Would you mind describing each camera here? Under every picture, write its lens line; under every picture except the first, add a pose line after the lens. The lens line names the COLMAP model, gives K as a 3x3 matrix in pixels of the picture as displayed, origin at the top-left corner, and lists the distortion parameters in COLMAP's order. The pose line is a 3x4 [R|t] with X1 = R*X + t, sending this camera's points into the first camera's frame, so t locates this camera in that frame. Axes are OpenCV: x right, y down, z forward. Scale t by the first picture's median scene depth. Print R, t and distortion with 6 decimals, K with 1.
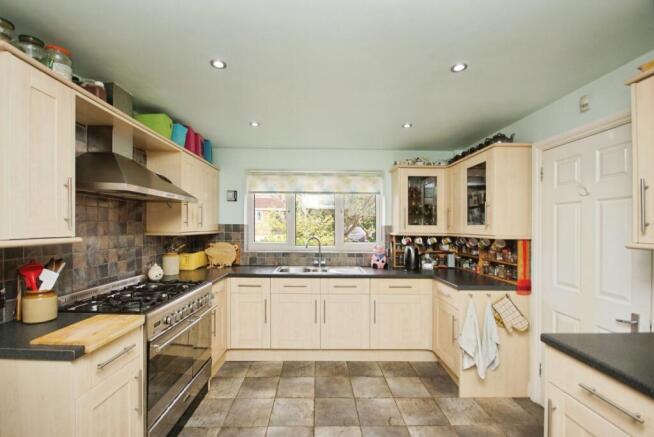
lens RADIAL K [[281.1, 0, 325.7], [0, 281.1, 230.0], [0, 0, 1]] dist [-0.001000, -0.000162]
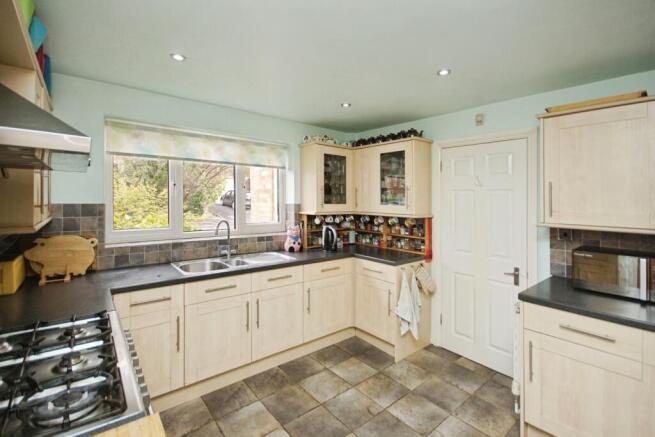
lens RADIAL K [[296.3, 0, 327.7], [0, 296.3, 199.9], [0, 0, 1]] dist [0.000837, 0.000194]
pose [[0.780262, 0.001089, 0.625452, -0.378514], [-0.000743, 0.999999, -0.000814, -0.034785], [-0.625453, 0.000171, 0.780262, 0.213776]]
